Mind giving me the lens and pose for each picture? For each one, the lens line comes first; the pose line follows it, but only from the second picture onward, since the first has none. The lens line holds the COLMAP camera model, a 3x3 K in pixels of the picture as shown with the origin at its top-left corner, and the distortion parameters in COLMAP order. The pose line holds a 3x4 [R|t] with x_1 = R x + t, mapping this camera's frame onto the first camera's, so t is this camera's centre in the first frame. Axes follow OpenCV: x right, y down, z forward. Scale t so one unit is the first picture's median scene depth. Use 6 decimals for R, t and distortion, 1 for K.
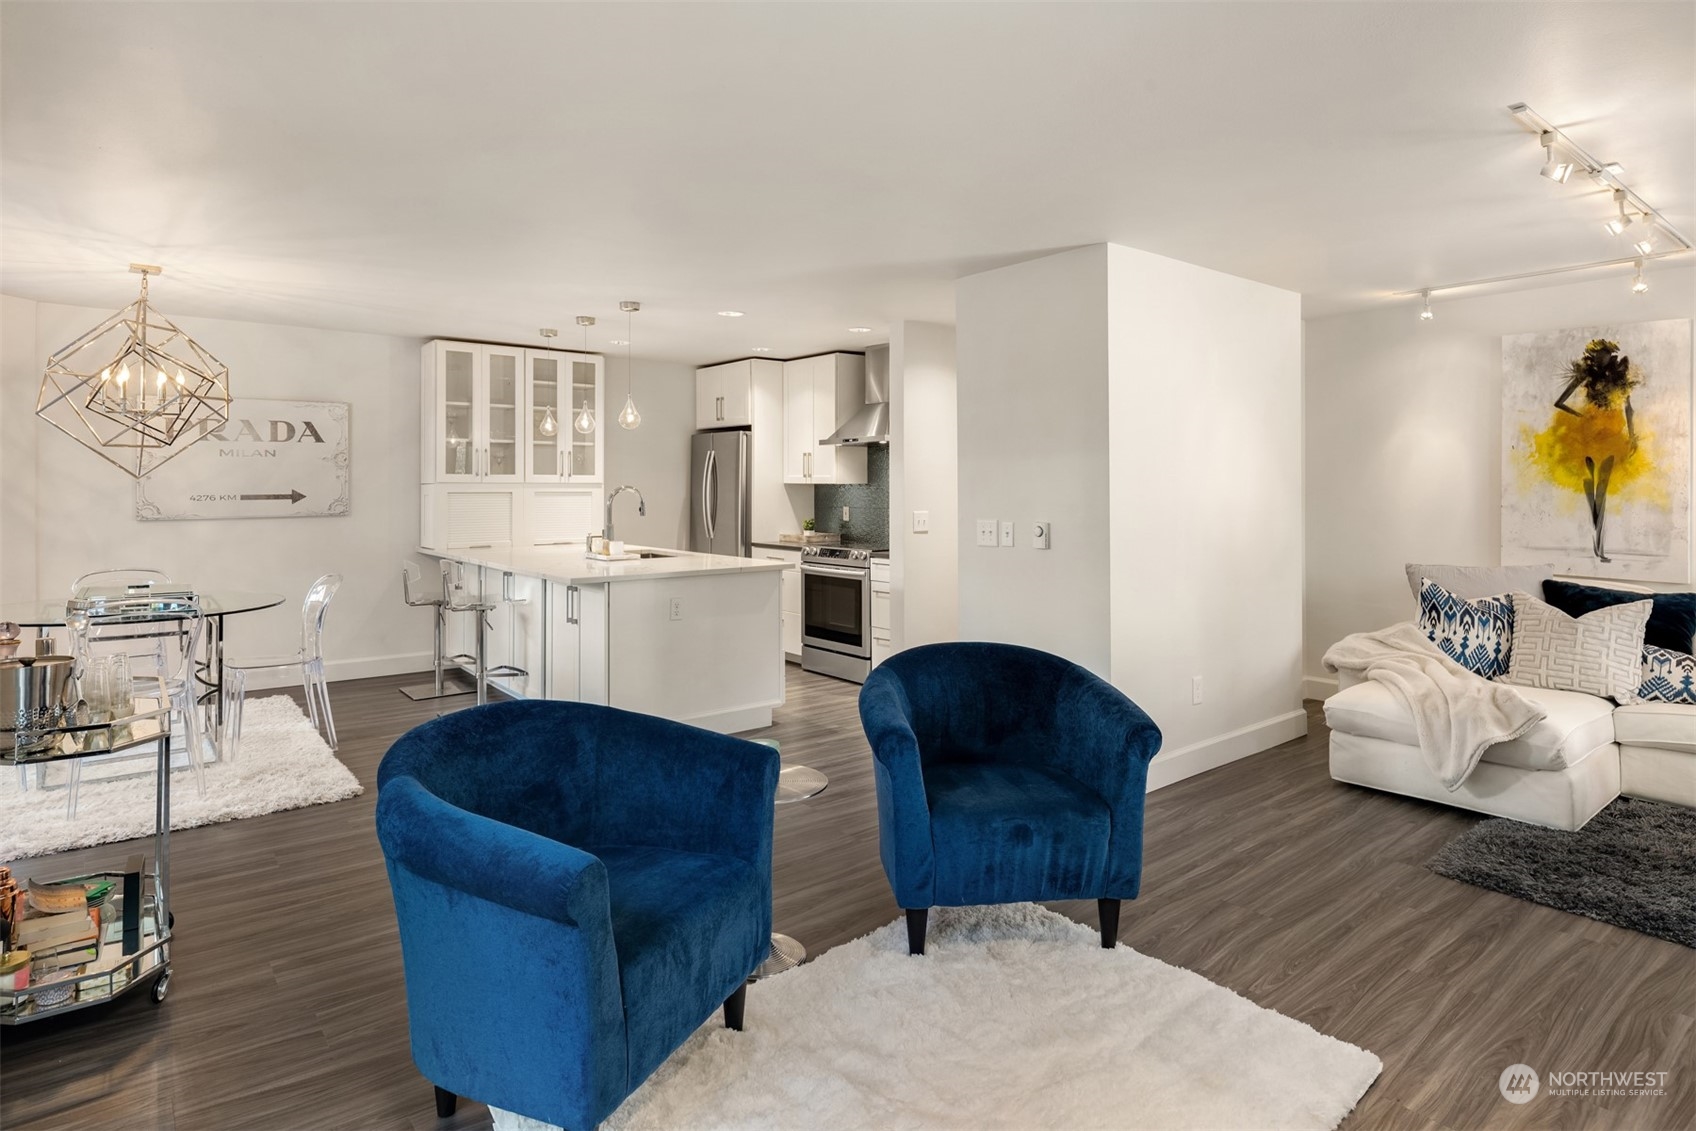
lens RADIAL K [[918.8, 0, 860.0], [0, 918.8, 485.4], [0, 0, 1]] dist [-0.002288, -0.000976]
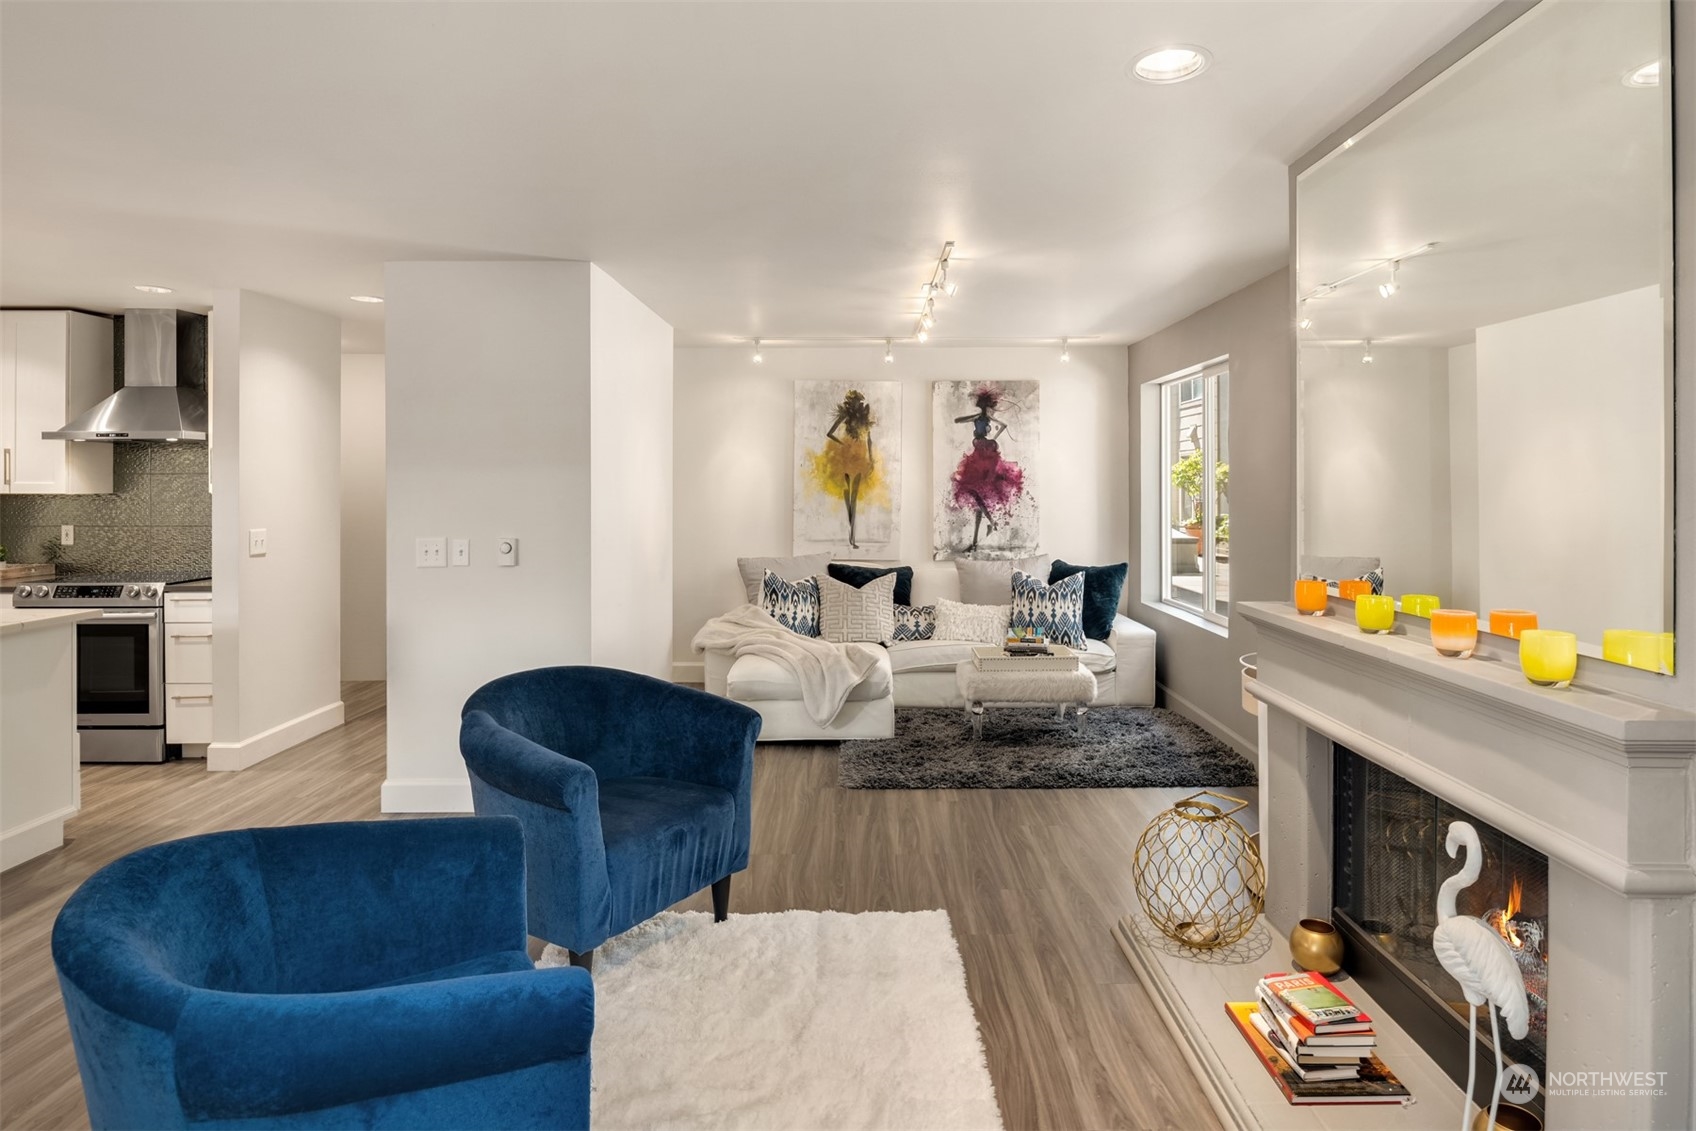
lens RADIAL K [[918.8, 0, 875.6], [0, 918.8, 494.3], [0, 0, 1]] dist [-0.002288, -0.000976]
pose [[0.626219, -0.006799, 0.779617, -0.257837], [-0.000881, 0.999955, 0.009429, -0.012572], [-0.779646, -0.006591, 0.626185, 0.087843]]
